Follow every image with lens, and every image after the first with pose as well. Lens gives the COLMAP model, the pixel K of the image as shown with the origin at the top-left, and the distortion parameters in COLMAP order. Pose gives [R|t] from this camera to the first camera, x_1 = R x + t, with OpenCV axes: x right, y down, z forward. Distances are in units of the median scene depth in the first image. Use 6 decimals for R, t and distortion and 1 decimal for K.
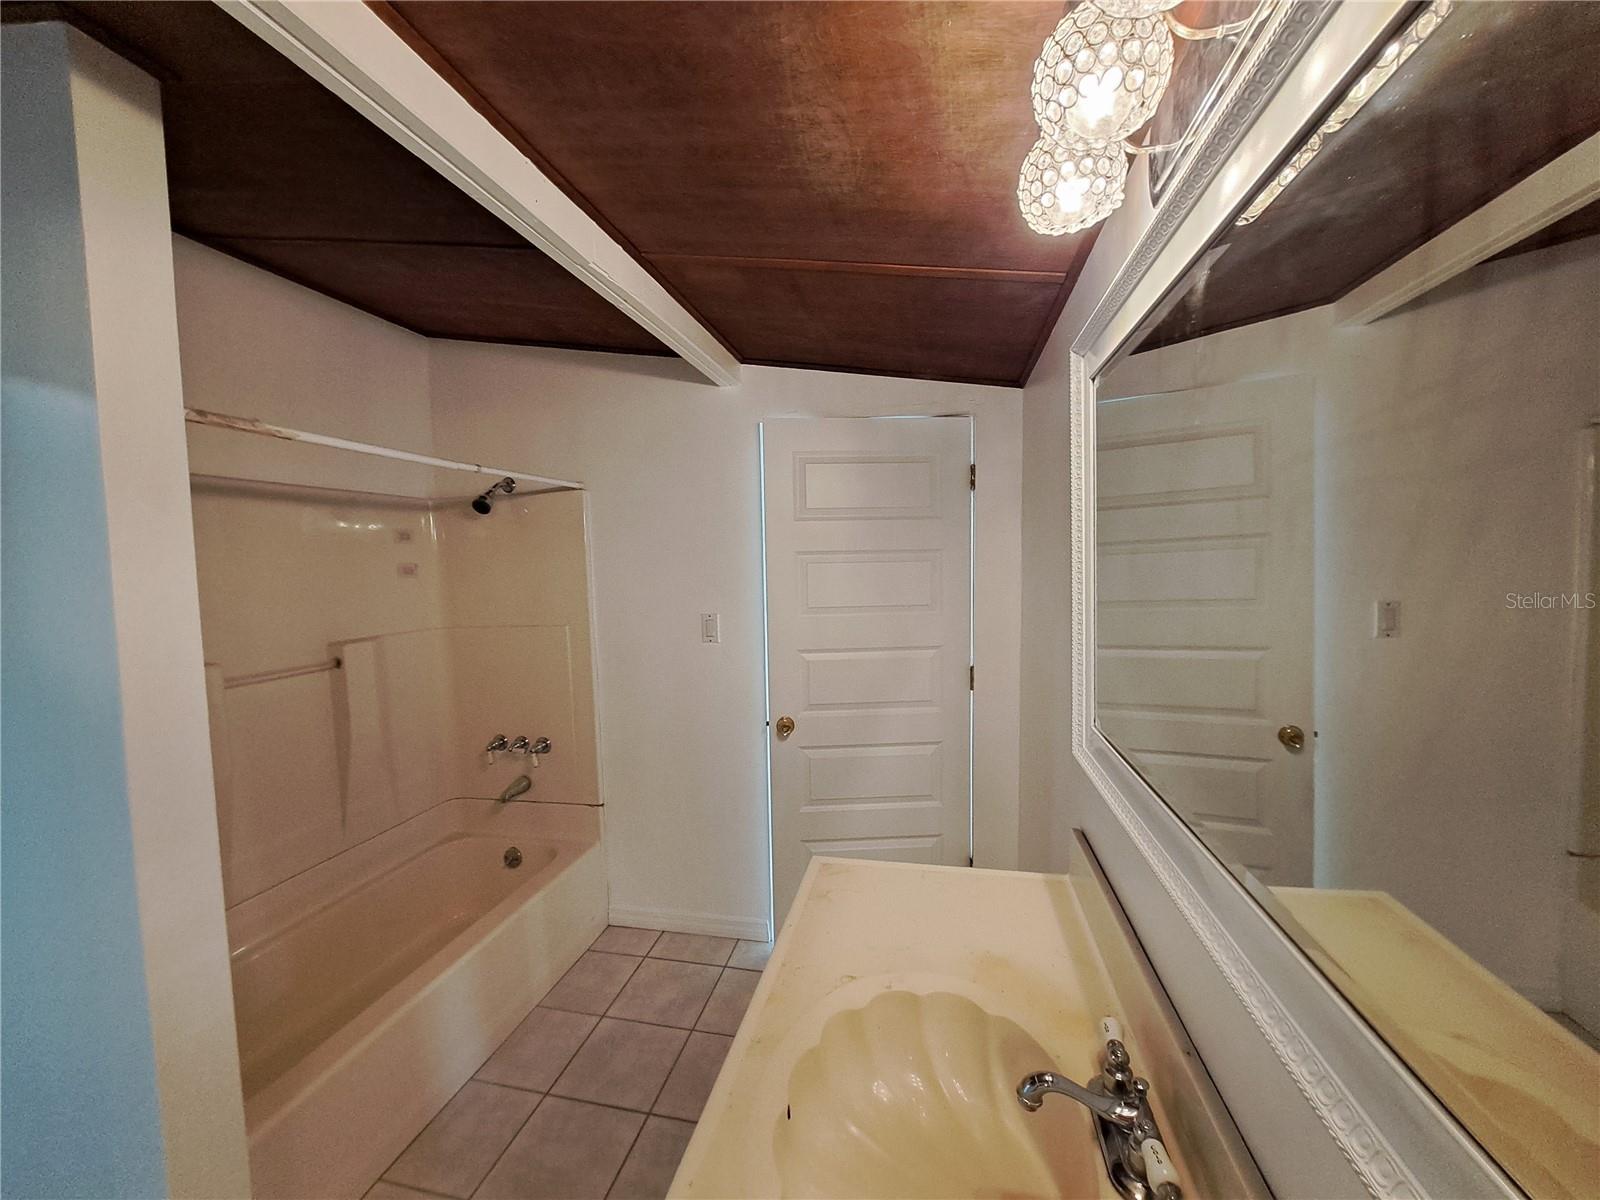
lens RADIAL K [[633.2, 0, 800.0], [0, 633.2, 600.0], [0, 0, 1]] dist [-0.009404, -0.003150]
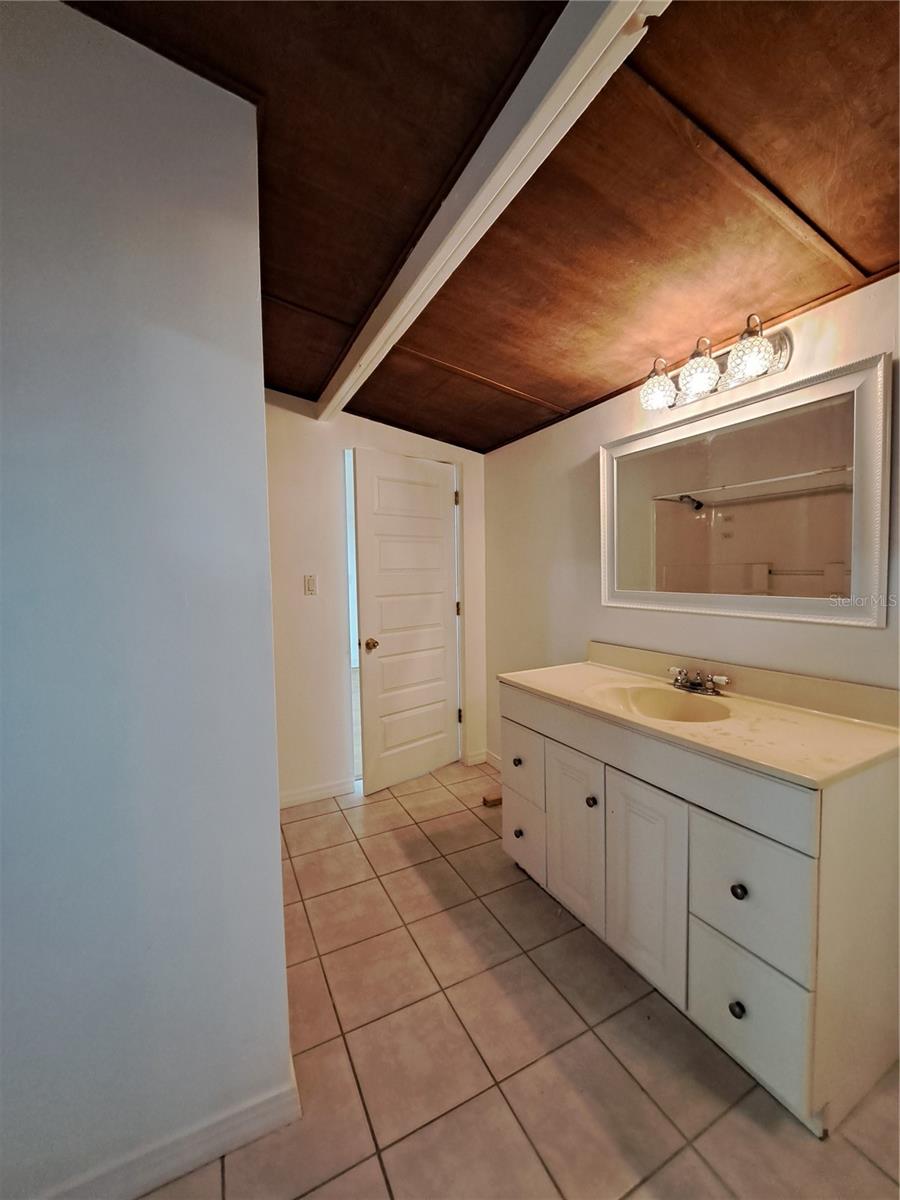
lens RADIAL K [[474.9, 0, 450.0], [0, 474.9, 600.0], [0, 0, 1]] dist [-0.009404, -0.003150]
pose [[0.775503, -0.034638, 0.630393, -0.607942], [0.044128, 0.999026, 0.000607, 0.096472], [-0.629800, 0.027348, 0.776276, -0.044197]]
